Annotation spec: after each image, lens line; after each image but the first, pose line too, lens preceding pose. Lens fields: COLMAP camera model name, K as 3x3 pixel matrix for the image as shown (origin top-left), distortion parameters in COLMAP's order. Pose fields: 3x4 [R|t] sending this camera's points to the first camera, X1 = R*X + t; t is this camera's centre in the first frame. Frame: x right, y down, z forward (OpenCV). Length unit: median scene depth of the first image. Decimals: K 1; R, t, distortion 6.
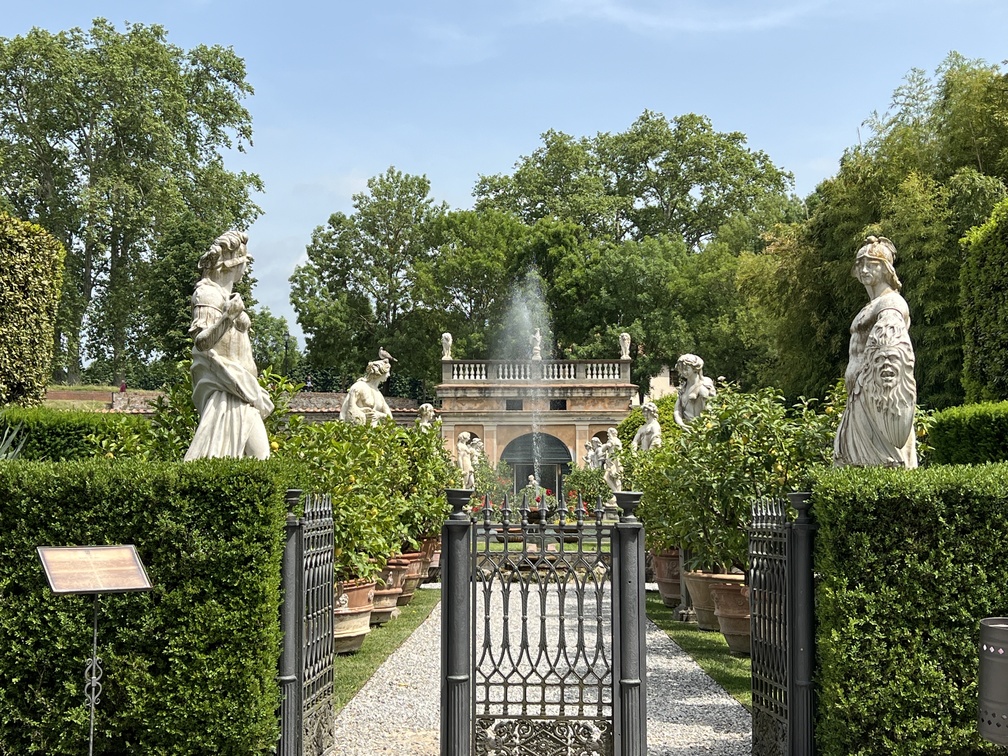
lens RADIAL K [[1370.0, 0, 504.0], [0, 1370.0, 378.0], [0, 0, 1]] dist [0.082003, 0.042709]
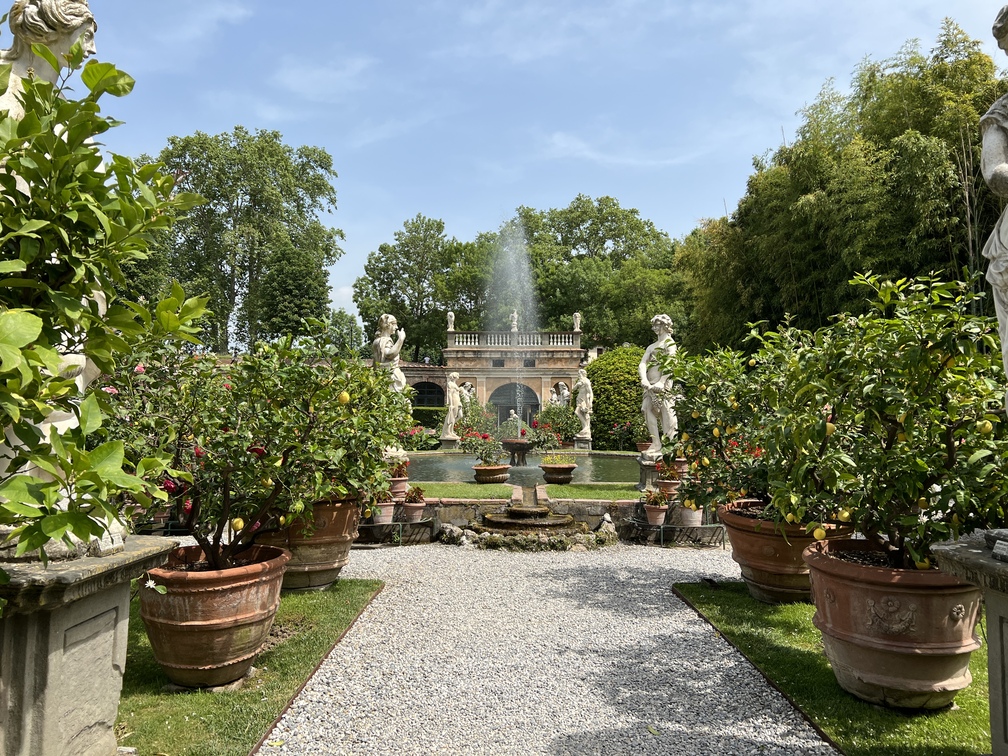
lens RADIAL K [[769.3, 0, 504.0], [0, 769.3, 378.0], [0, 0, 1]] dist [0.001162, -0.000479]
pose [[0.999896, 0.003905, 0.013893, 0.001470], [-0.004207, 0.999754, 0.021782, 0.011198], [-0.013804, -0.021838, 0.999666, 0.132078]]
